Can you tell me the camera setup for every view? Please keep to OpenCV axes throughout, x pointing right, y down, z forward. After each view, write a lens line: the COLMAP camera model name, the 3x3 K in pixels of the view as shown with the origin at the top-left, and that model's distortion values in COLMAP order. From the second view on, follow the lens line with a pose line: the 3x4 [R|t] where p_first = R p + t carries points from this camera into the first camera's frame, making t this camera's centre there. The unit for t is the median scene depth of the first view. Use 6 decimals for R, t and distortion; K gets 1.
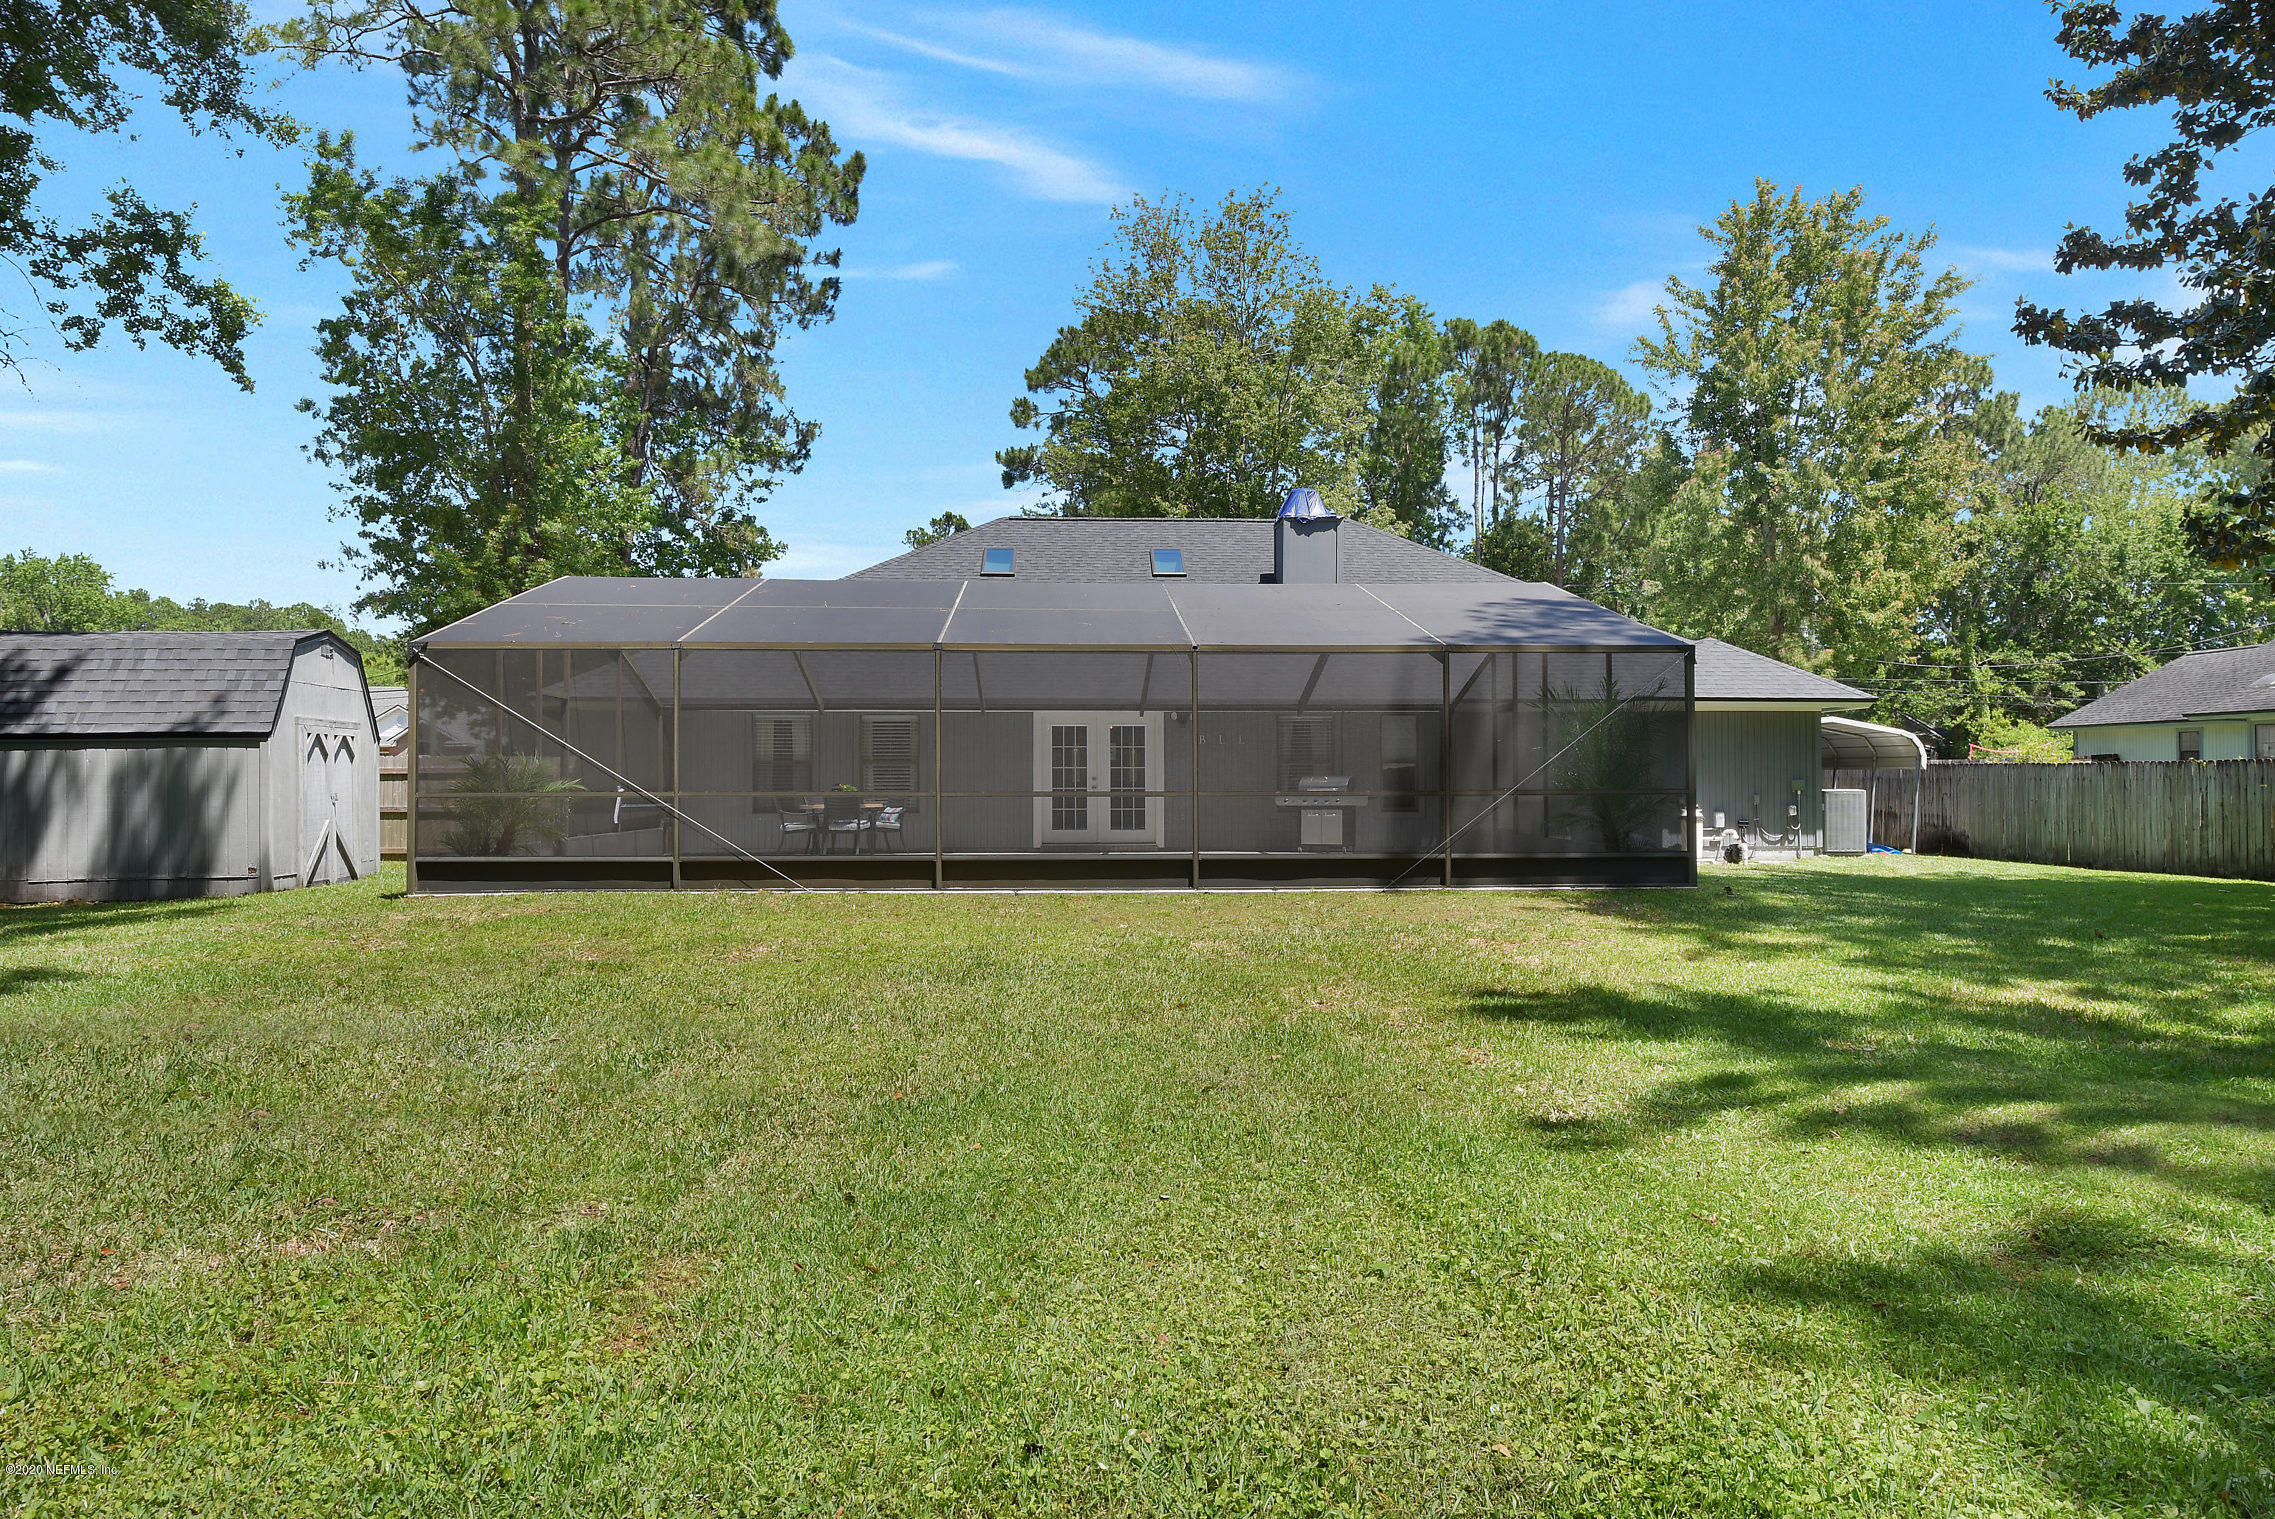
lens RADIAL K [[1511.9, 0, 1151.6], [0, 1511.9, 761.4], [0, 0, 1]] dist [0.003411, 0.001717]
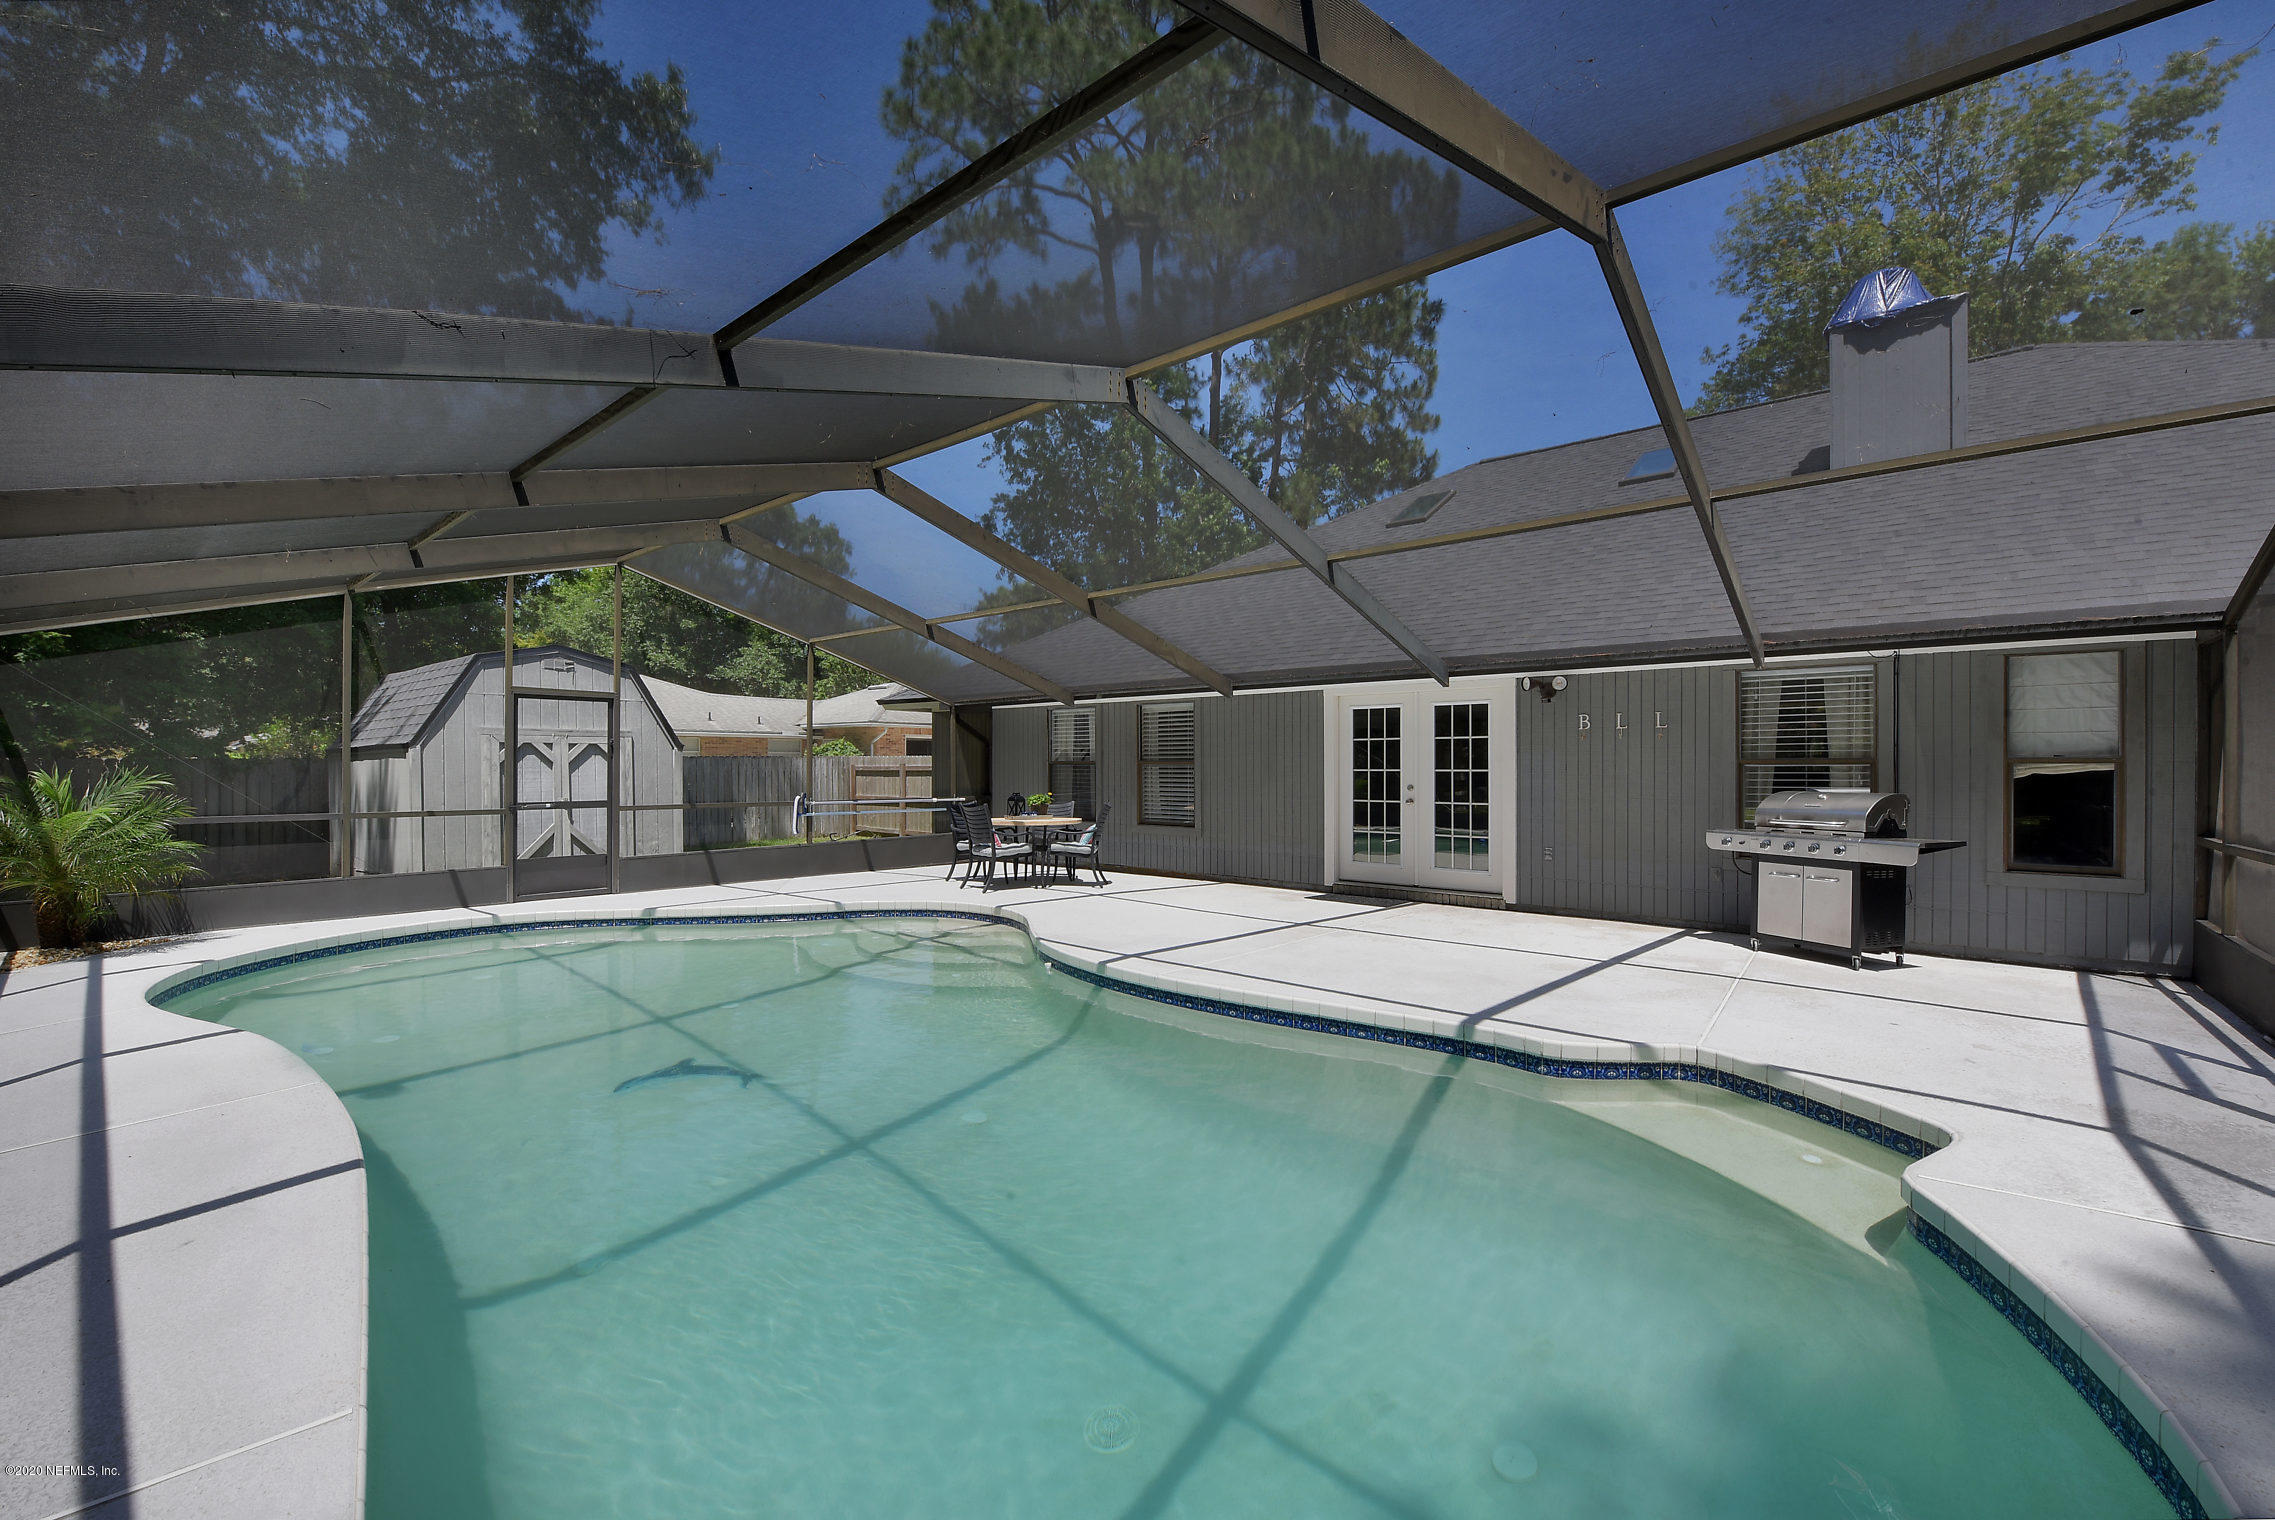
lens RADIAL K [[921.8, 0, 1150.2], [0, 921.8, 767.4], [0, 0, 1]] dist [-0.019341, -0.000524]
pose [[0.726191, 0.003571, -0.687484, 0.154051], [0.011893, 0.999772, 0.017756, -0.005490], [0.687390, -0.021071, 0.725983, 0.637752]]
